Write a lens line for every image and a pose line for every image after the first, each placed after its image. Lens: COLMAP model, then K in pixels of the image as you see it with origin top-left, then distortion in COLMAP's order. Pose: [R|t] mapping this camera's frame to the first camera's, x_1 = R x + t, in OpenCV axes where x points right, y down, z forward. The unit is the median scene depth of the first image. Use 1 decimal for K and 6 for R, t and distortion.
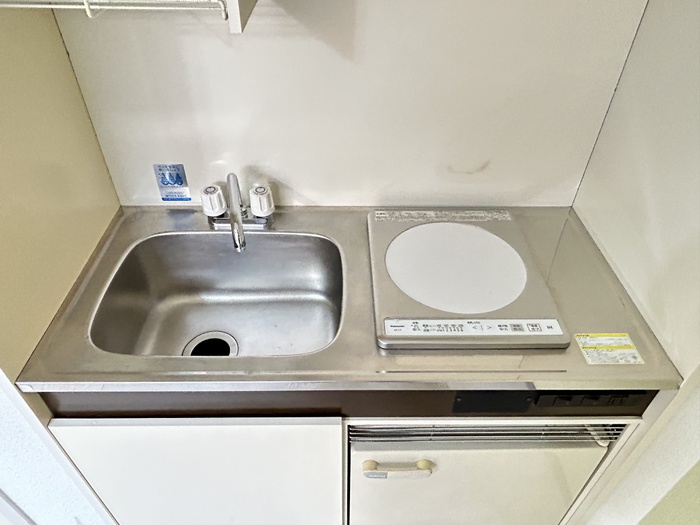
lens RADIAL K [[470.3, 0, 350.0], [0, 470.3, 262.5], [0, 0, 1]] dist [0.000015, -0.001912]
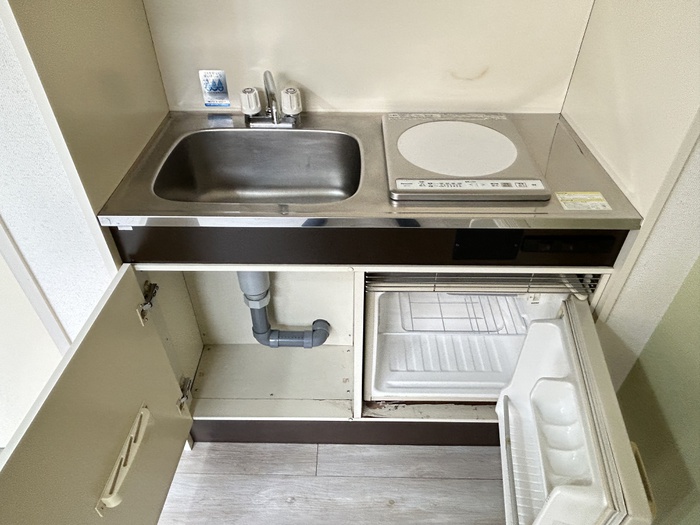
lens RADIAL K [[482.5, 0, 350.0], [0, 482.5, 262.5], [0, 0, 1]] dist [0.000363, 0.000173]
pose [[0.999756, 0.009710, -0.019845, -0.014750], [-0.010038, 0.999814, -0.016487, 0.294217], [0.019681, 0.016682, 0.999667, -0.192627]]
